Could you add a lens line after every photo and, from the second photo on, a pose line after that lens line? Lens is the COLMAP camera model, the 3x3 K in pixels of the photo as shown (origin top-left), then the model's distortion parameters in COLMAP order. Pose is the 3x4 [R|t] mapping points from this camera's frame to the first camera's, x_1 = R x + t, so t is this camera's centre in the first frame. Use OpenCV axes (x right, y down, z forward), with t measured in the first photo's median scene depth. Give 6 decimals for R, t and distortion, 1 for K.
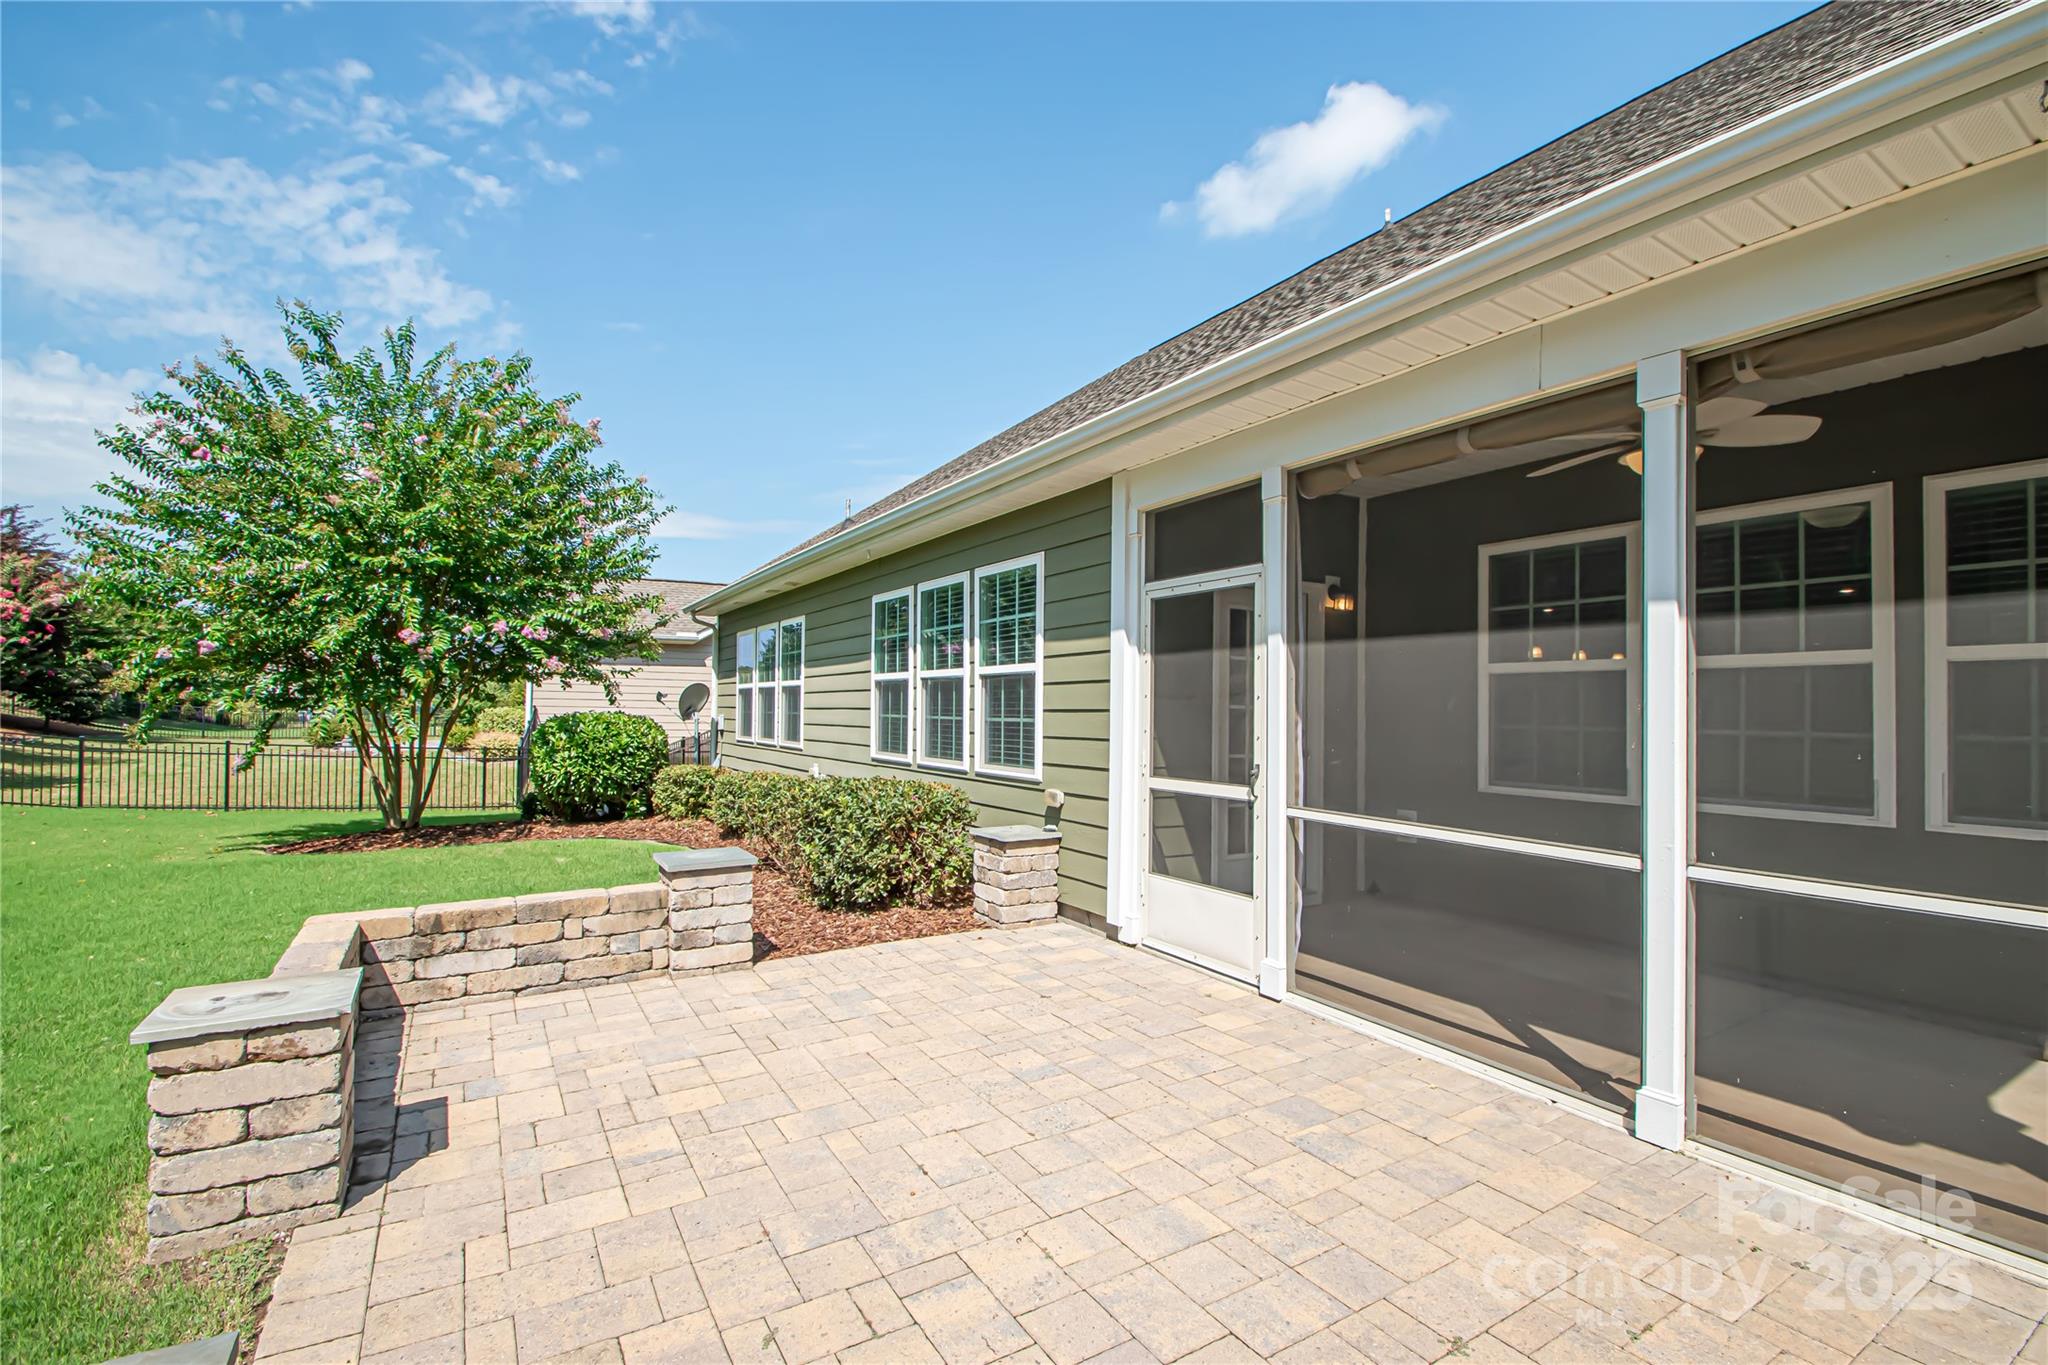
lens RADIAL K [[930.4, 0, 1032.7], [0, 930.4, 674.9], [0, 0, 1]] dist [-0.000306, -0.001447]
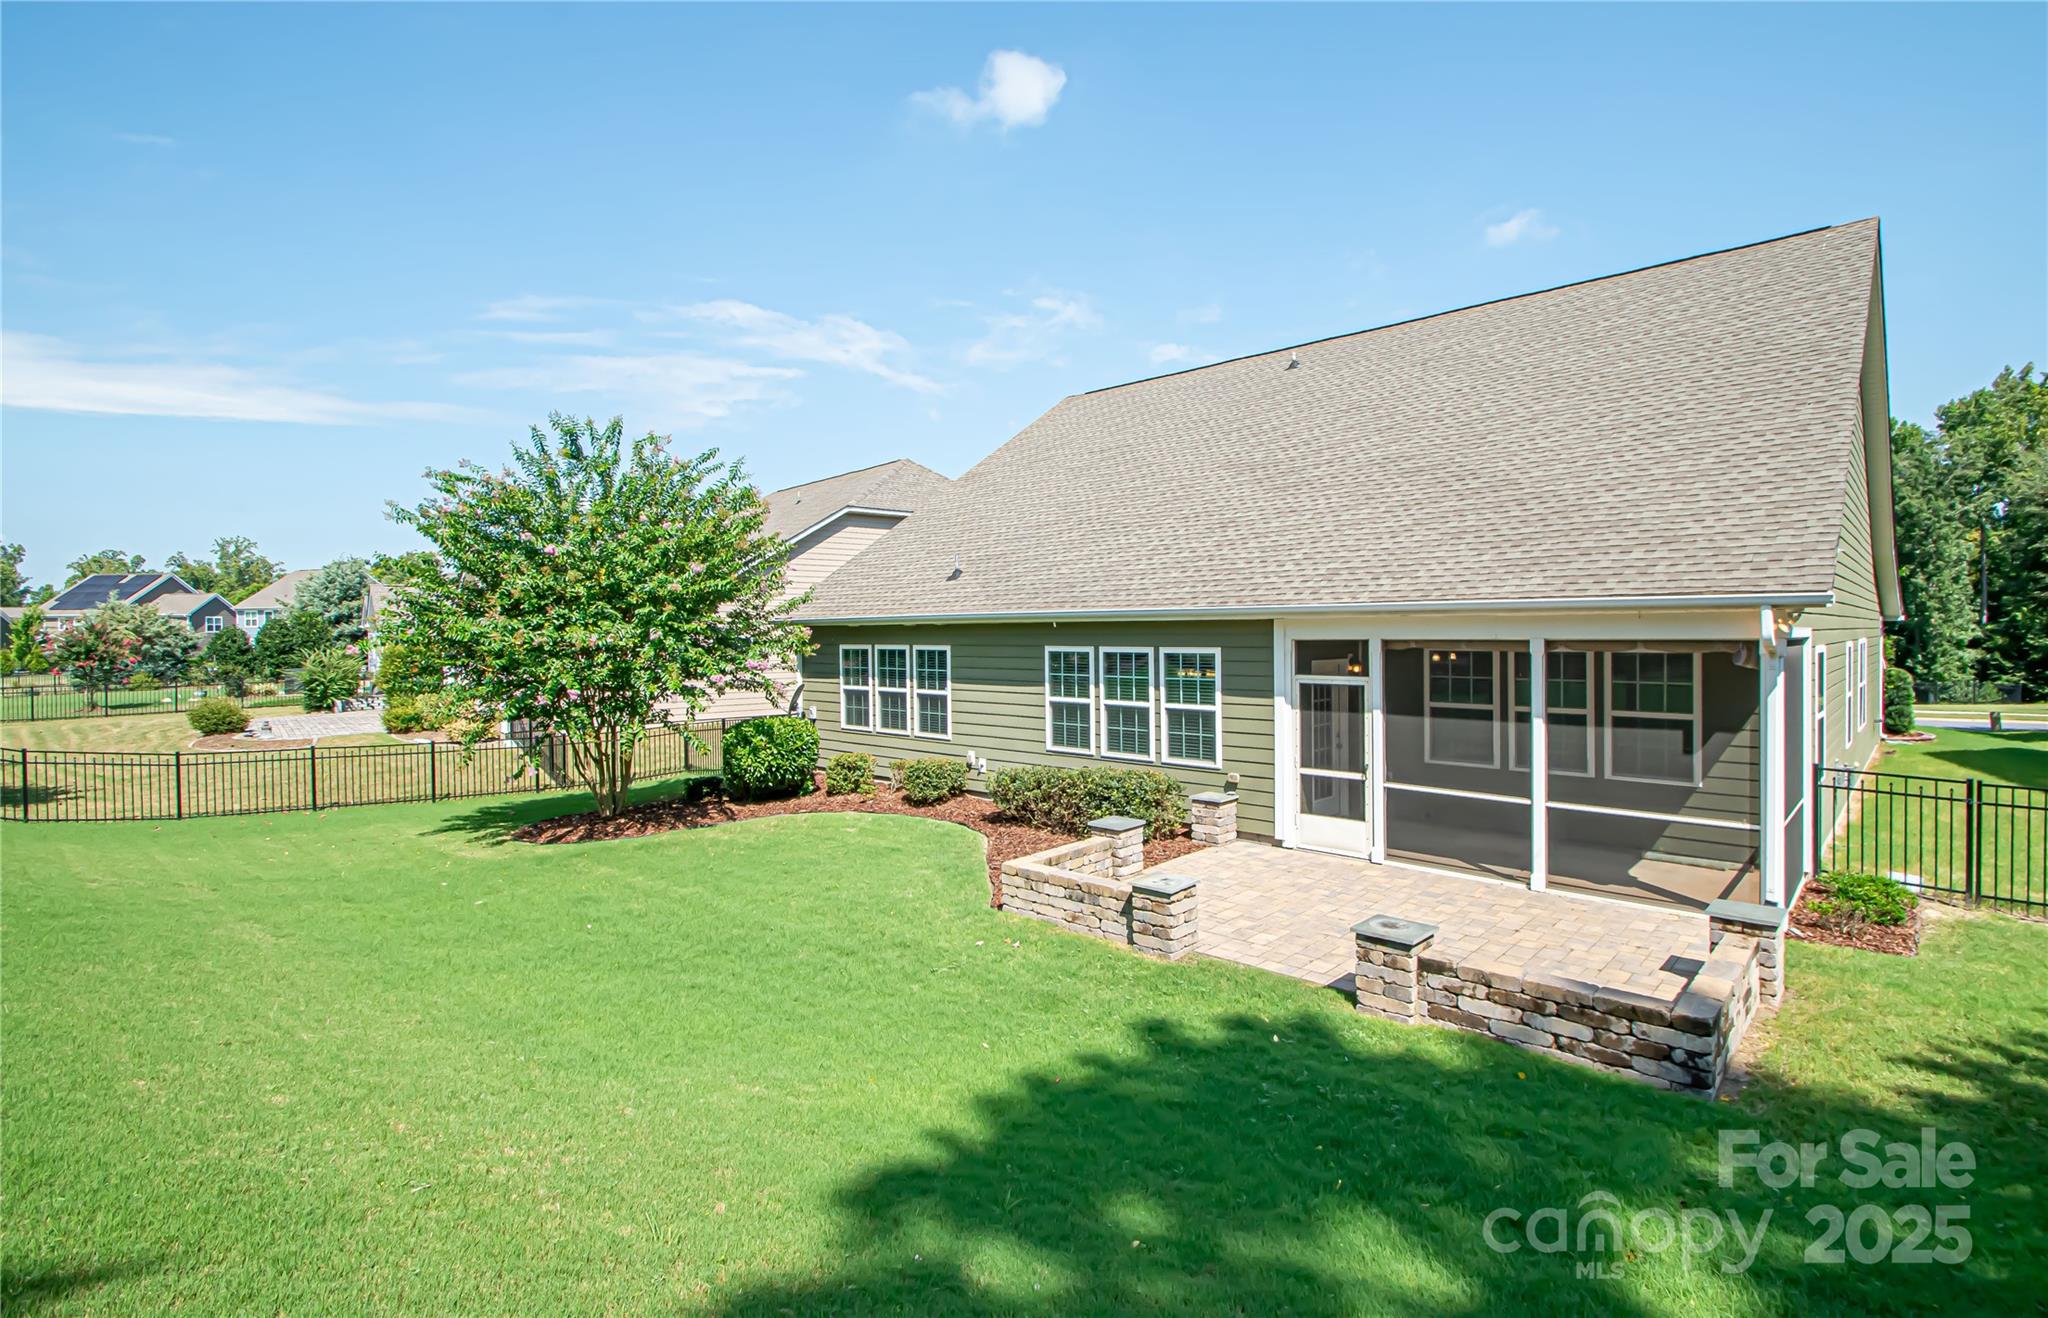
lens RADIAL K [[995.2, 0, 1049.1], [0, 995.2, 620.3], [0, 0, 1]] dist [0.010271, 0.000078]
pose [[0.960524, -0.017963, 0.277615, -1.121382], [0.008986, 0.999396, 0.033576, -0.328517], [-0.278051, -0.029755, 0.960105, -1.069731]]
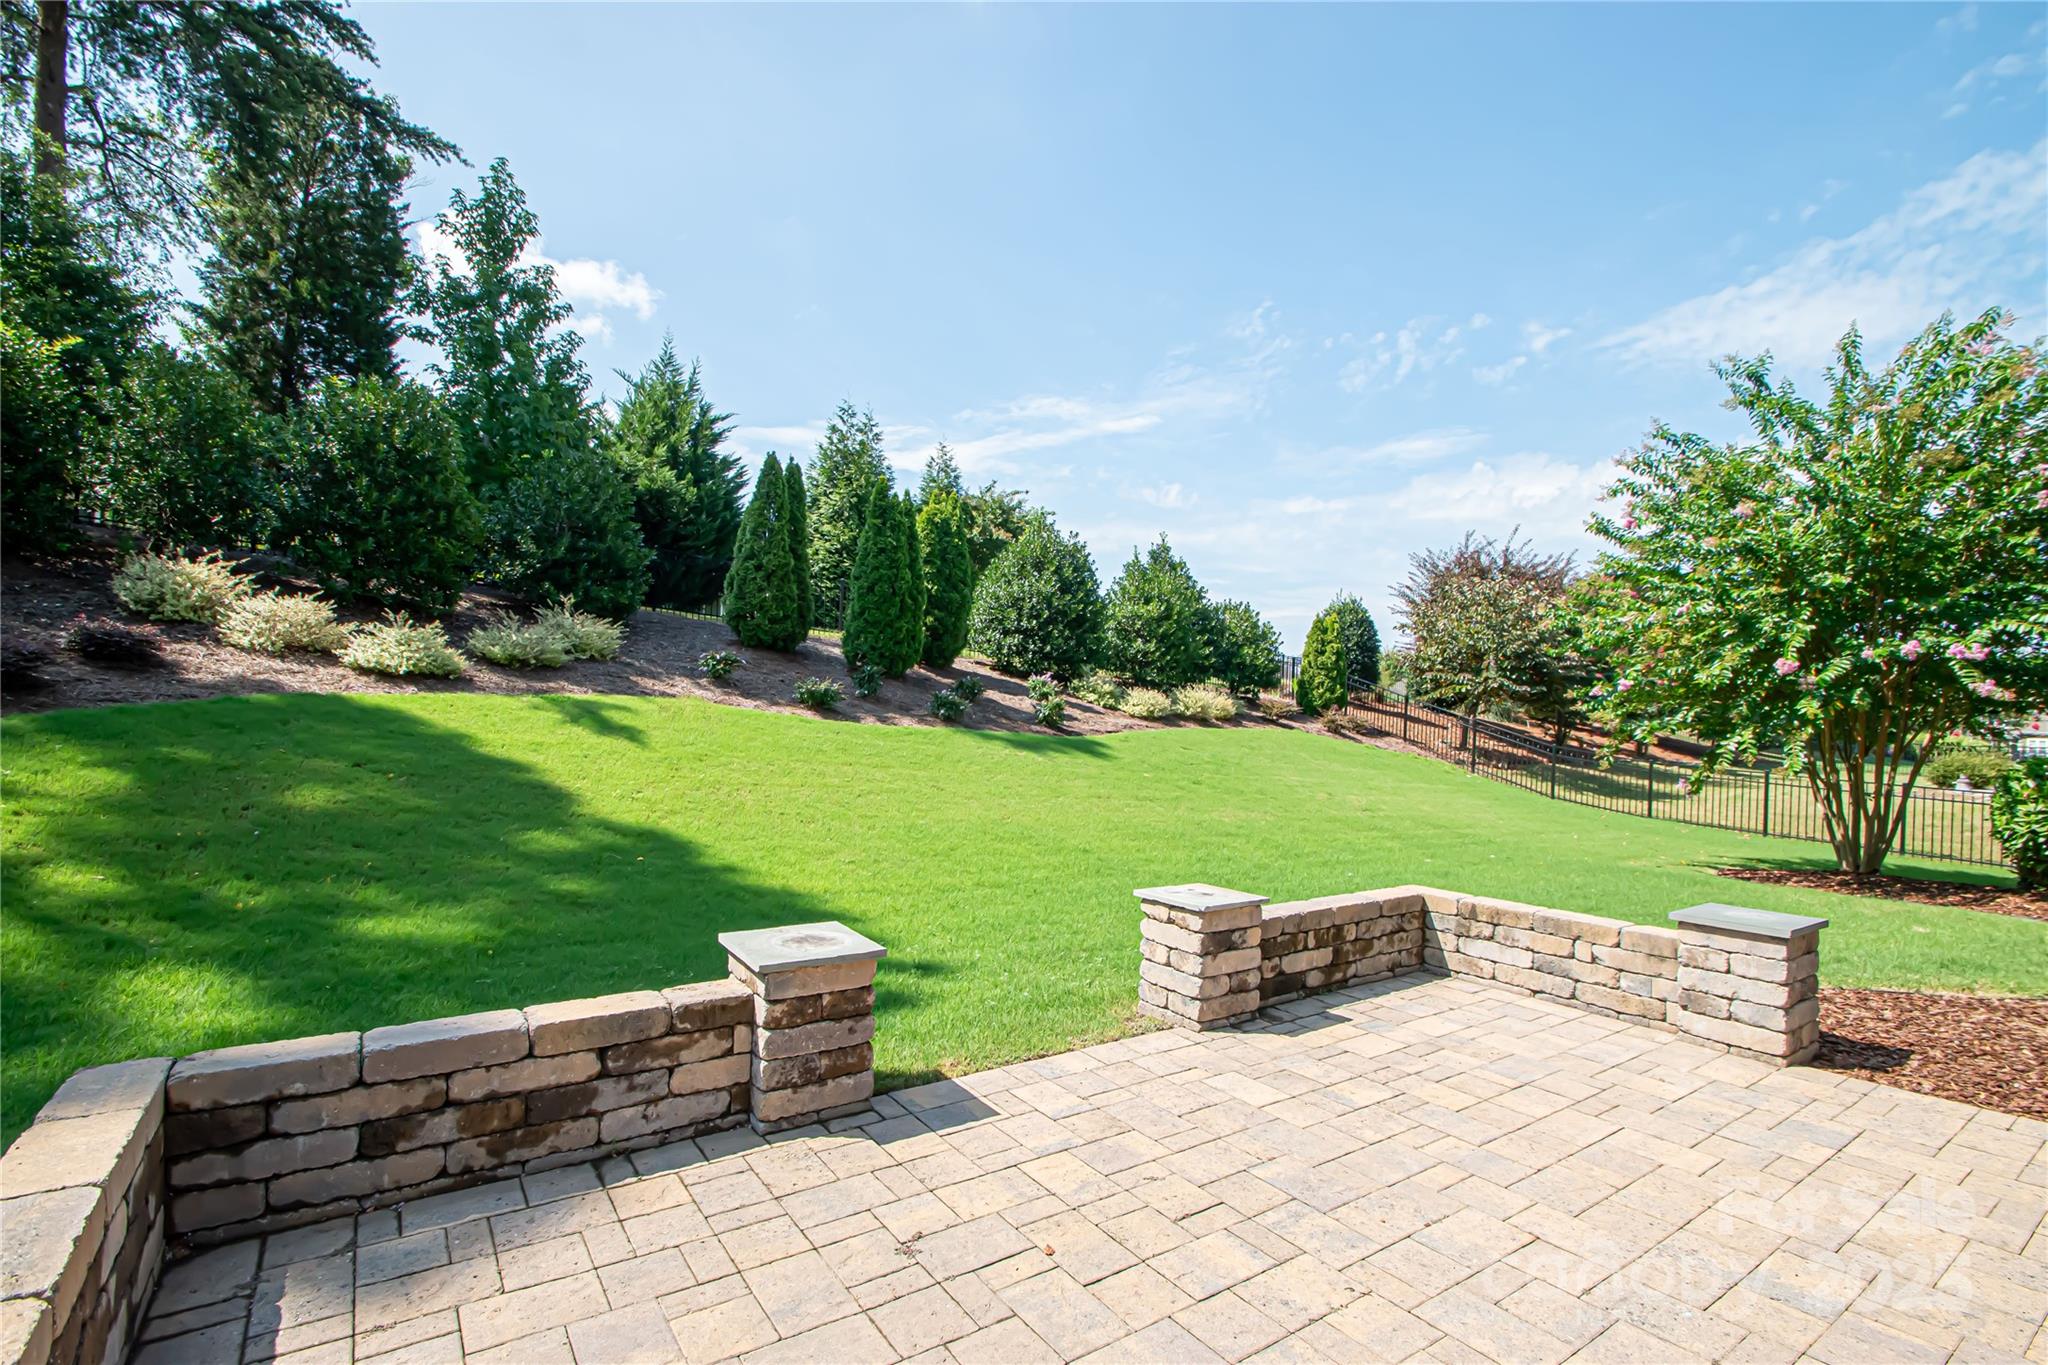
lens RADIAL K [[930.4, 0, 1032.7], [0, 930.4, 674.9], [0, 0, 1]] dist [-0.000306, -0.001447]
pose [[0.055563, -0.047740, -0.997313, 0.484201], [0.010773, 0.998827, -0.047213, 0.008923], [0.998397, -0.008121, 0.056012, 0.317685]]
